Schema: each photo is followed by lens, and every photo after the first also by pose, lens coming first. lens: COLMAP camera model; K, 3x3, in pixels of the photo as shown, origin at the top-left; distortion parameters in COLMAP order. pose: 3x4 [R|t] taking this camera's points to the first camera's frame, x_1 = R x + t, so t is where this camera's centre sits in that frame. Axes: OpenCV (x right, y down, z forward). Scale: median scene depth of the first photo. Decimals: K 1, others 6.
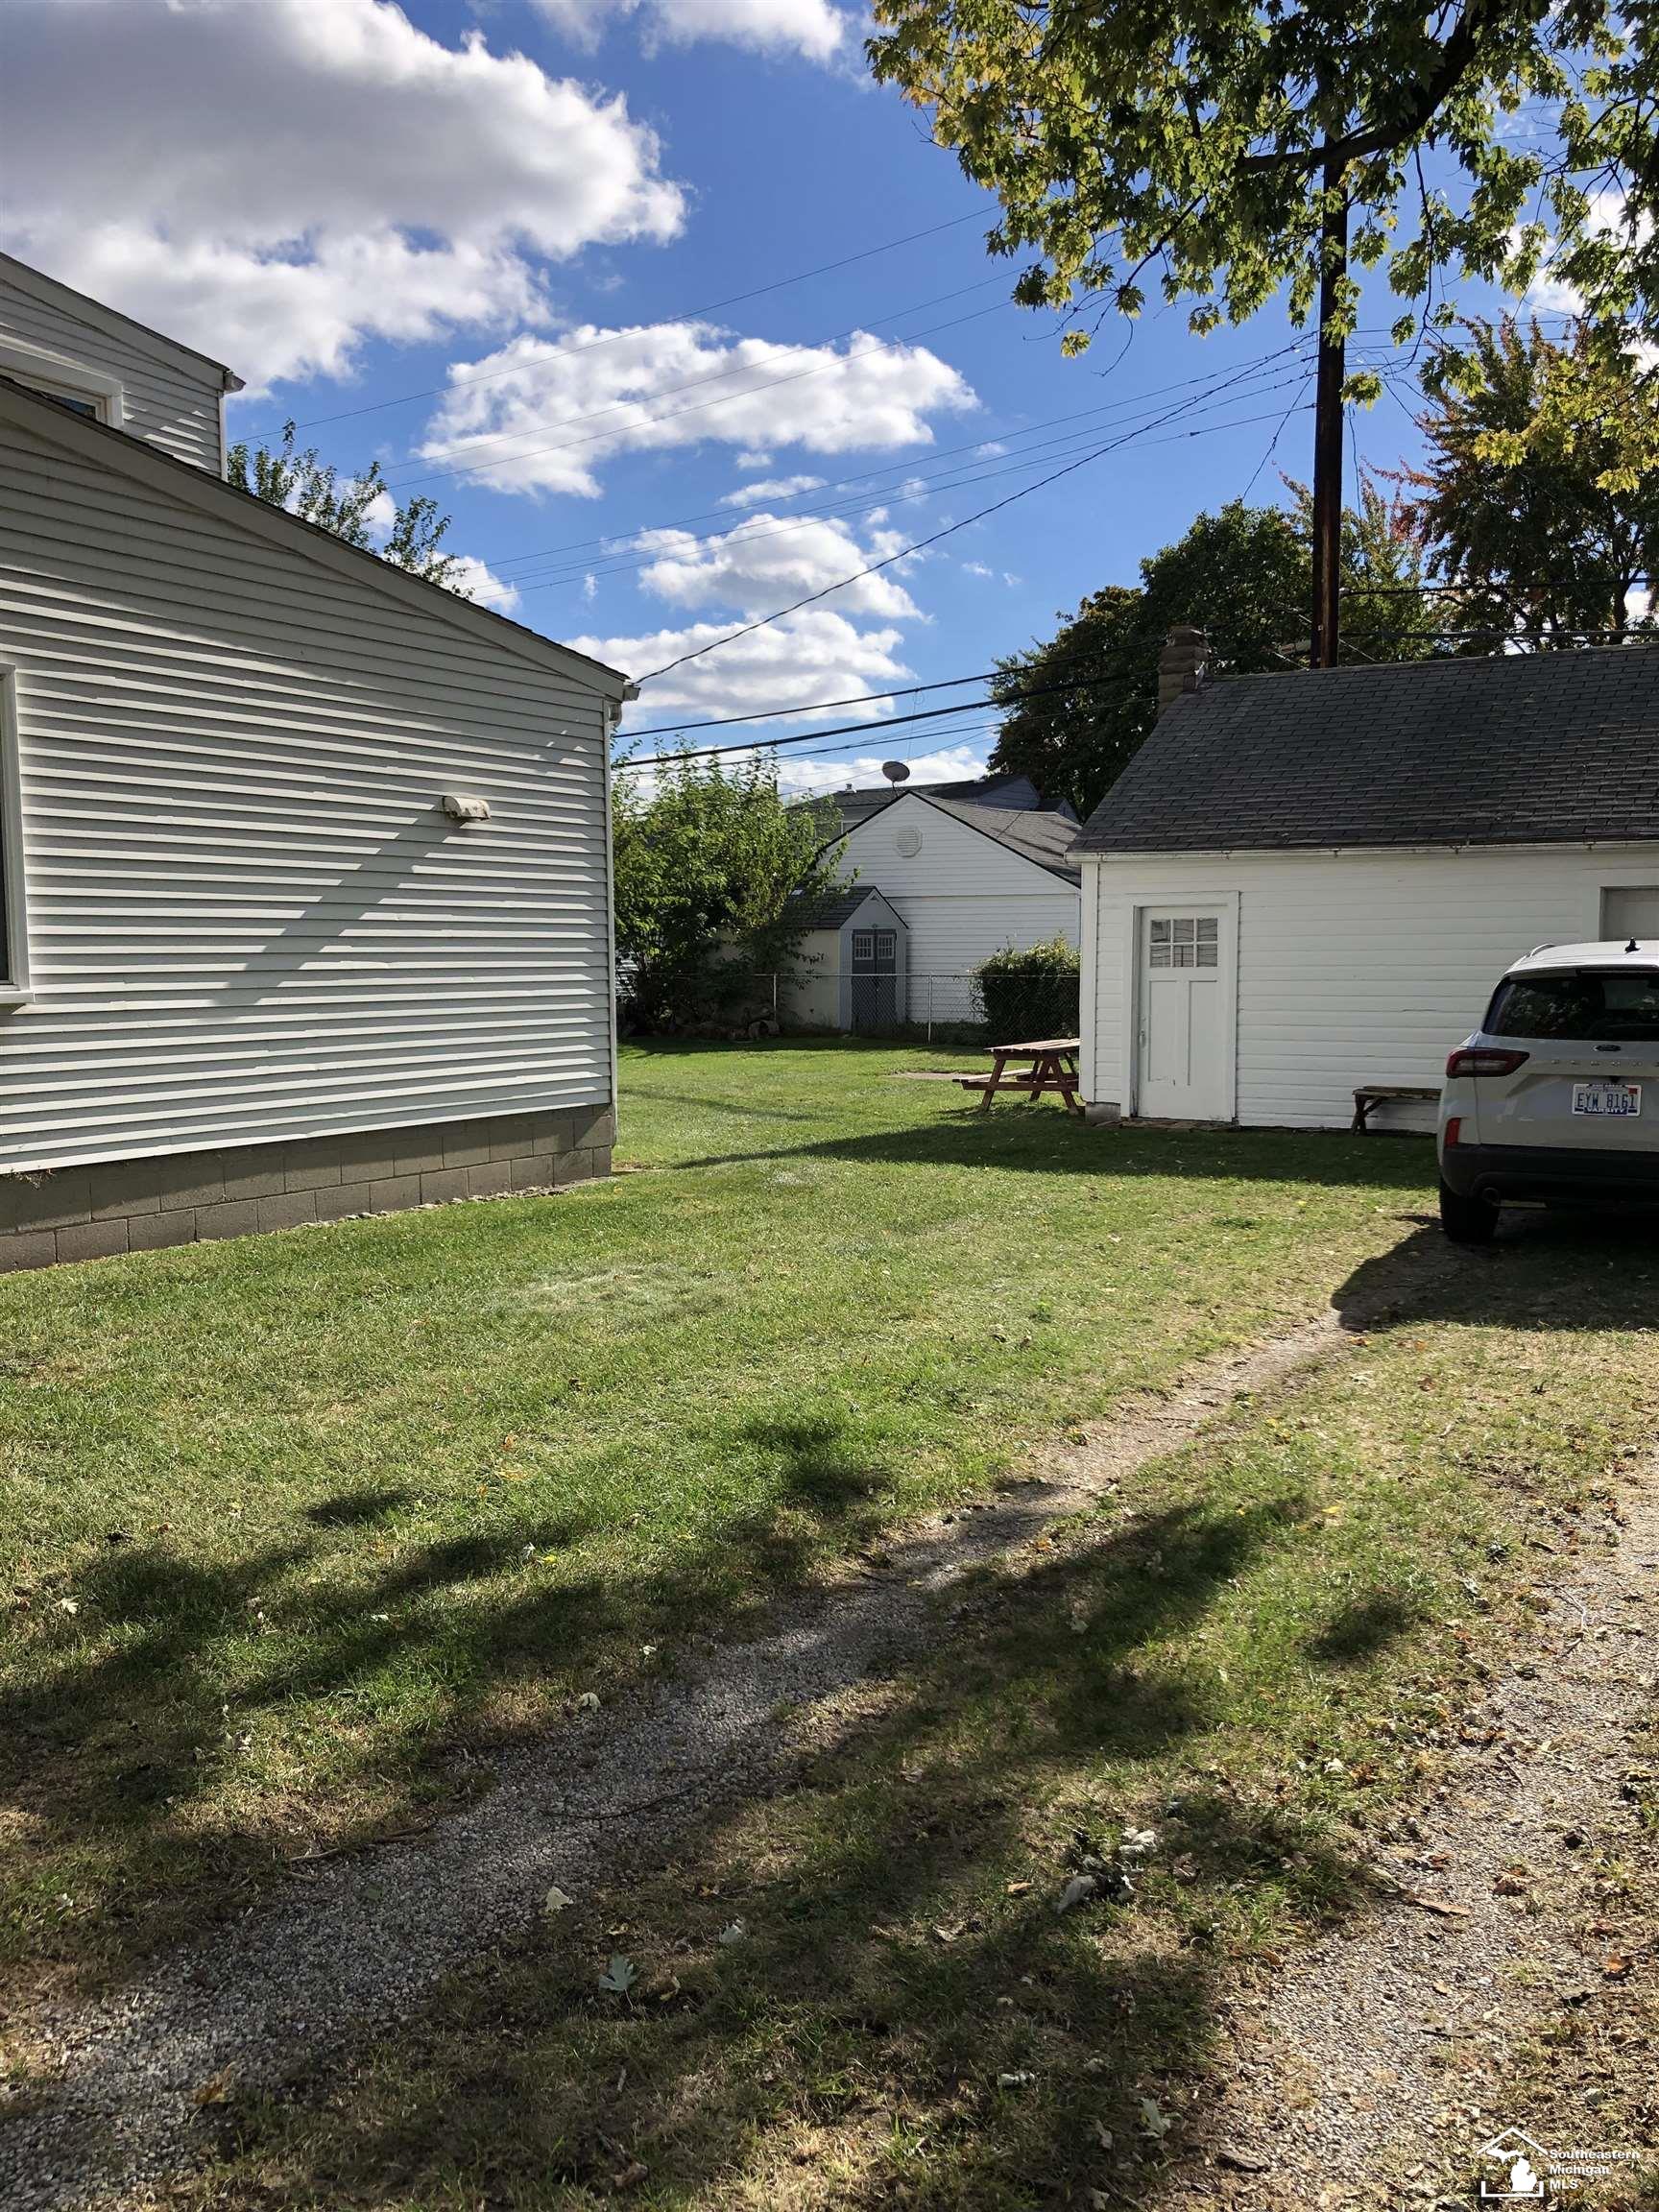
lens RADIAL K [[1803.1, 0, 829.5], [0, 1803.1, 1106.0], [0, 0, 1]] dist [0.014833, 0.014909]
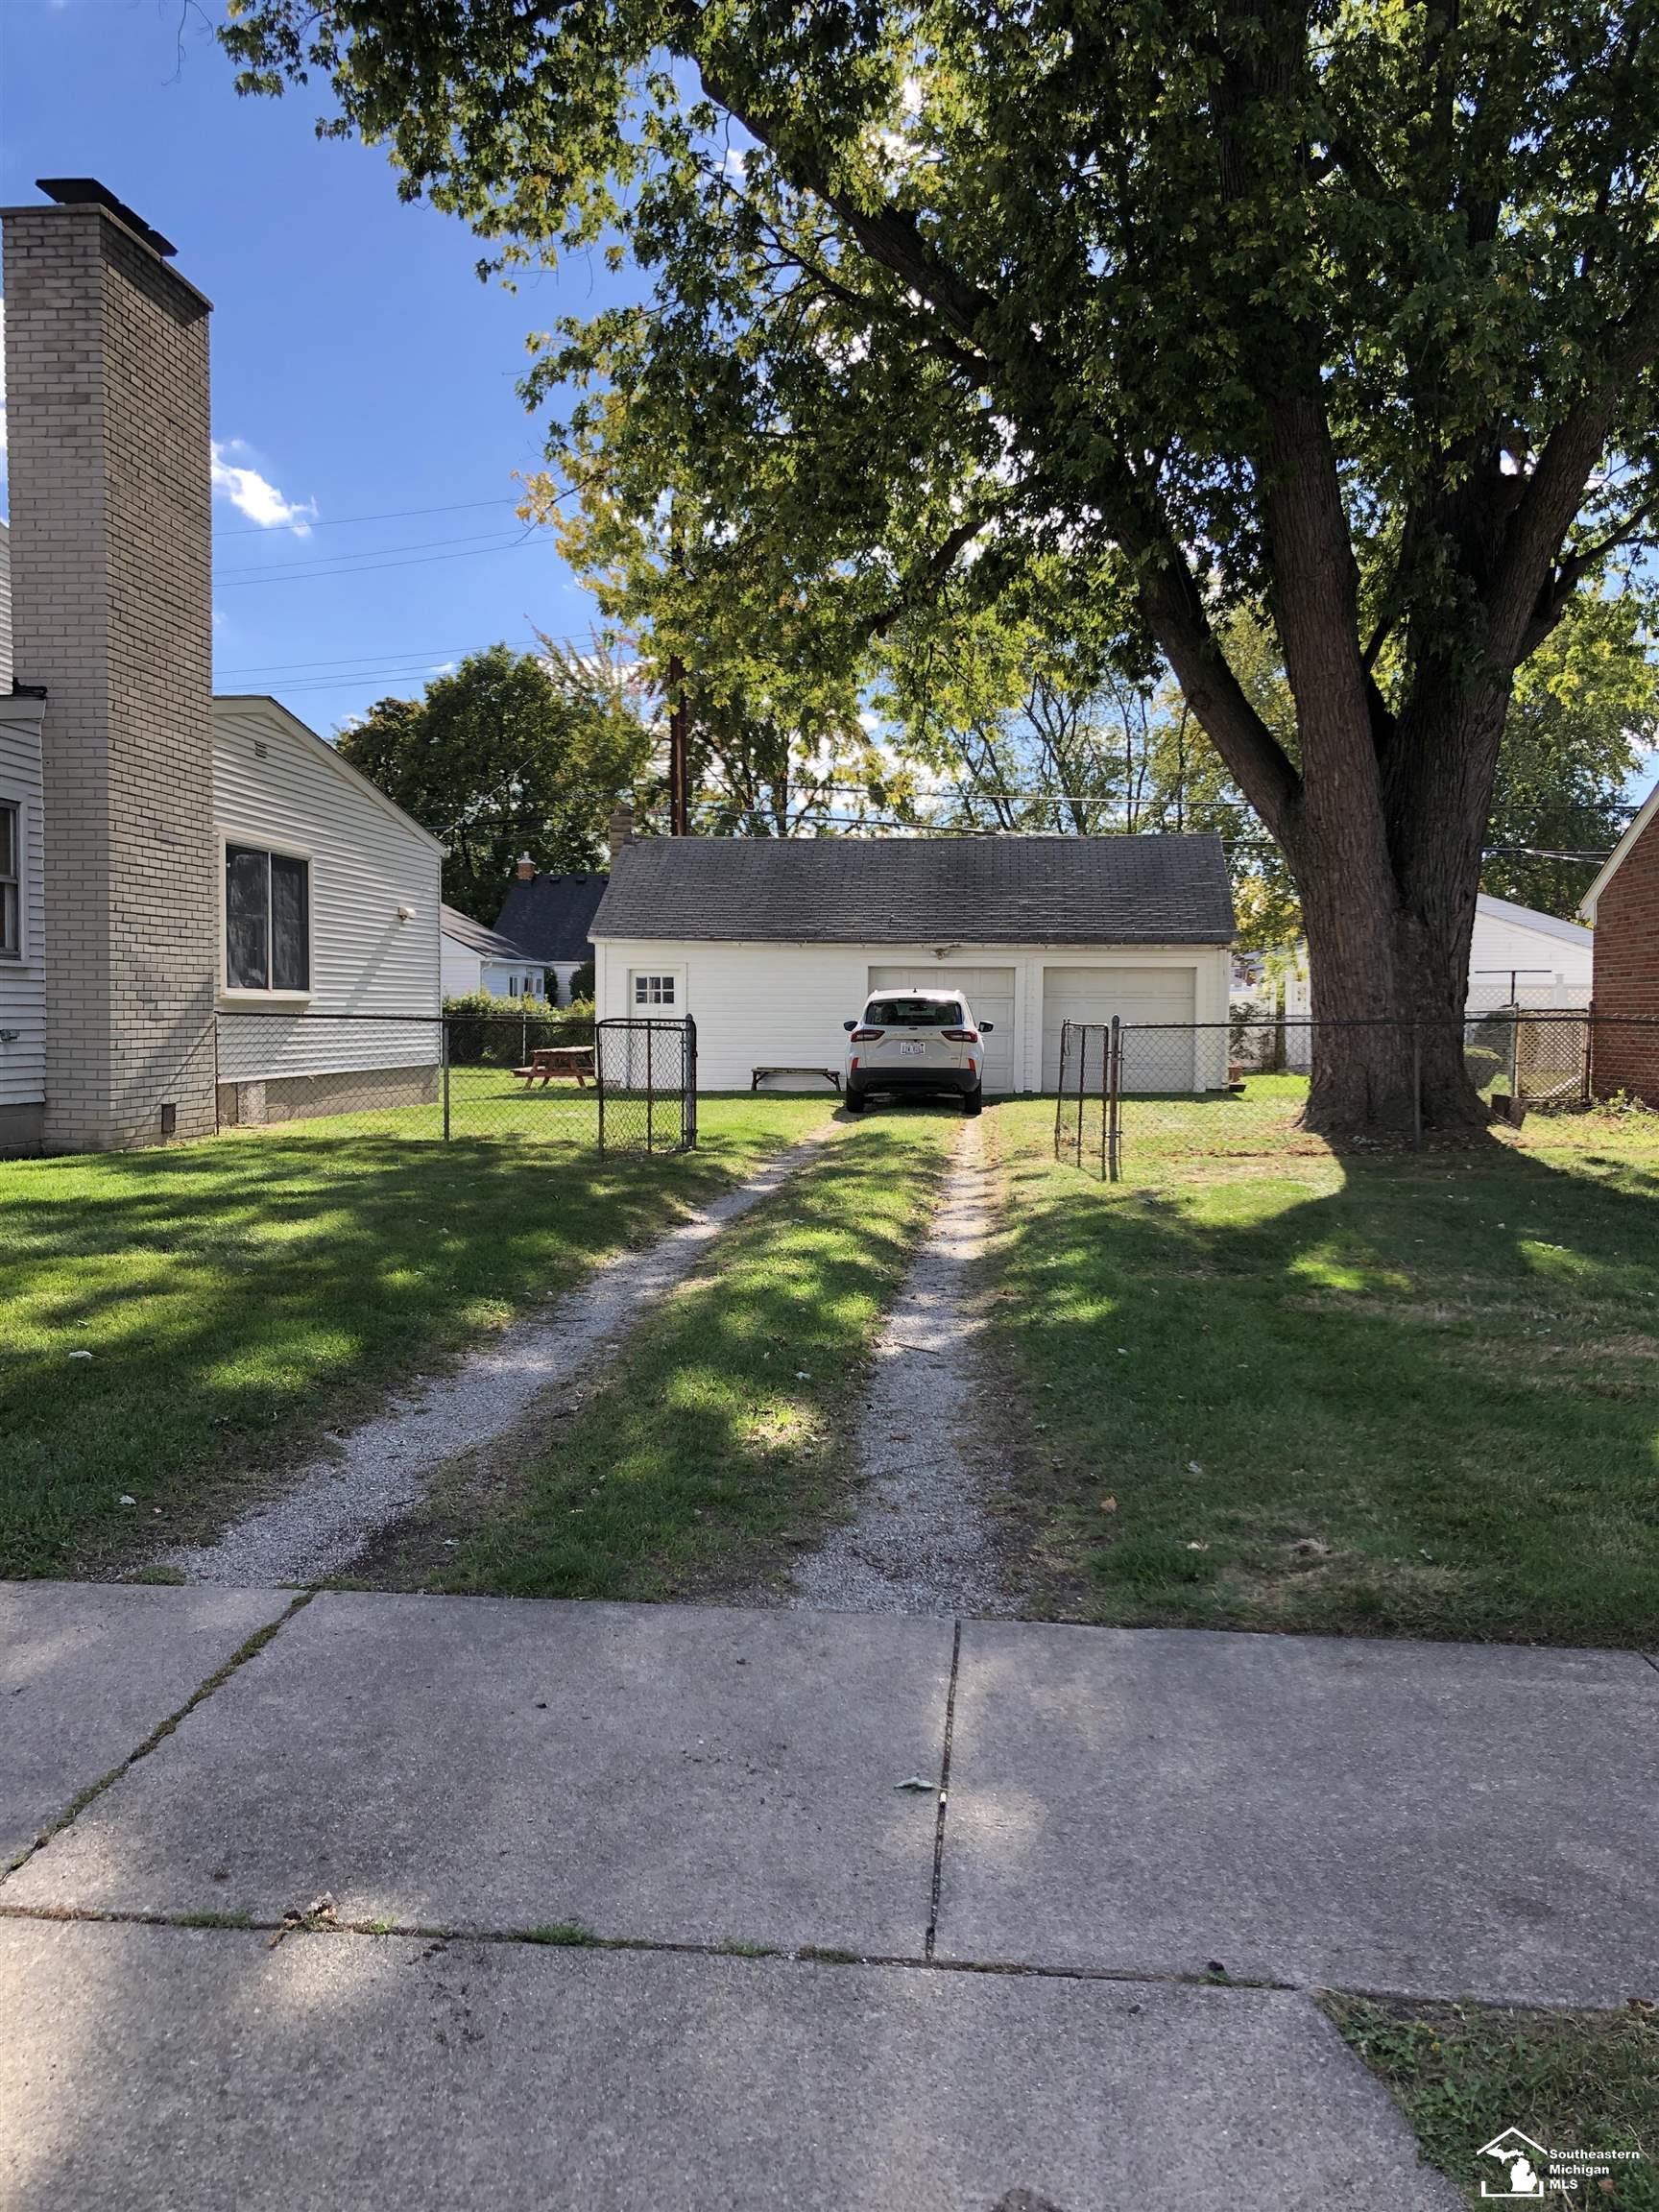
lens RADIAL K [[1803.1, 0, 829.5], [0, 1803.1, 1106.0], [0, 0, 1]] dist [0.014833, 0.014909]
pose [[0.890262, -0.009190, 0.455356, -0.255638], [0.024594, 0.999308, -0.027916, 0.042550], [-0.454784, 0.036051, 0.889872, -0.359742]]
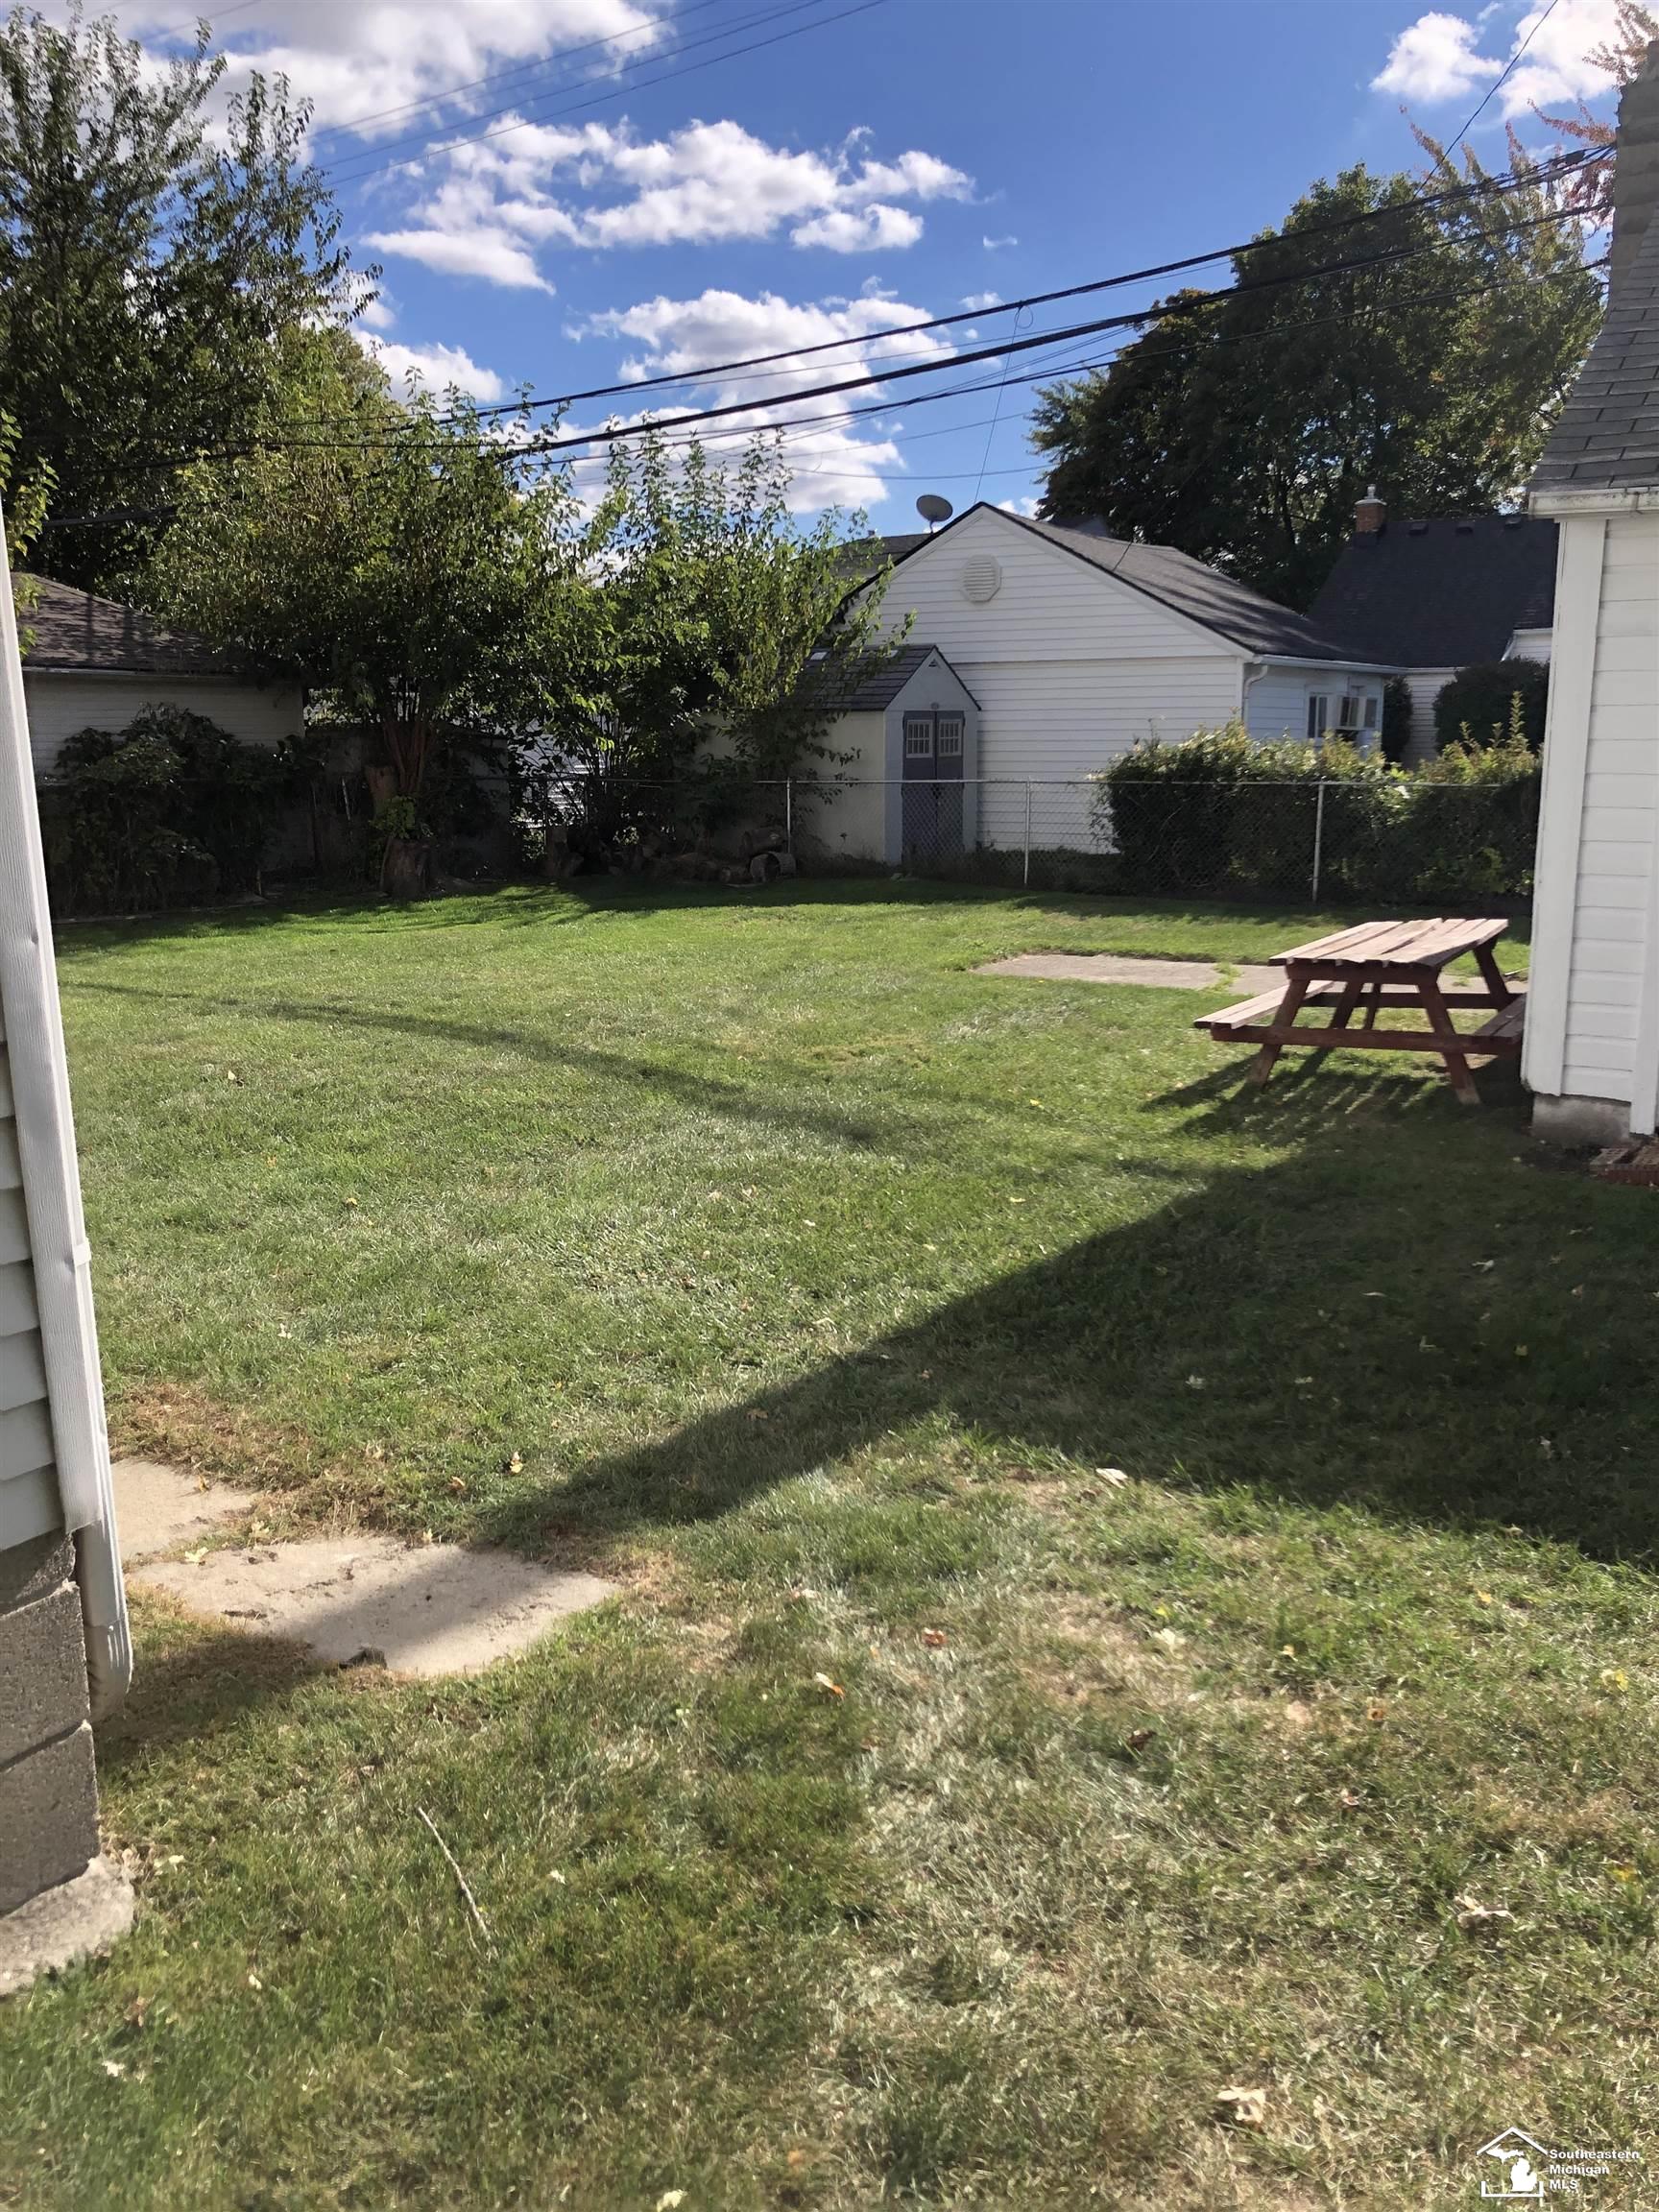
lens RADIAL K [[1728.2, 0, 835.7], [0, 1728.2, 1168.4], [0, 0, 1]] dist [0.002889, -0.058438]
pose [[0.999974, -0.005057, 0.005058, -0.016099], [0.004231, 0.988394, 0.151855, -0.027503], [-0.005767, -0.151830, 0.988390, 0.338301]]
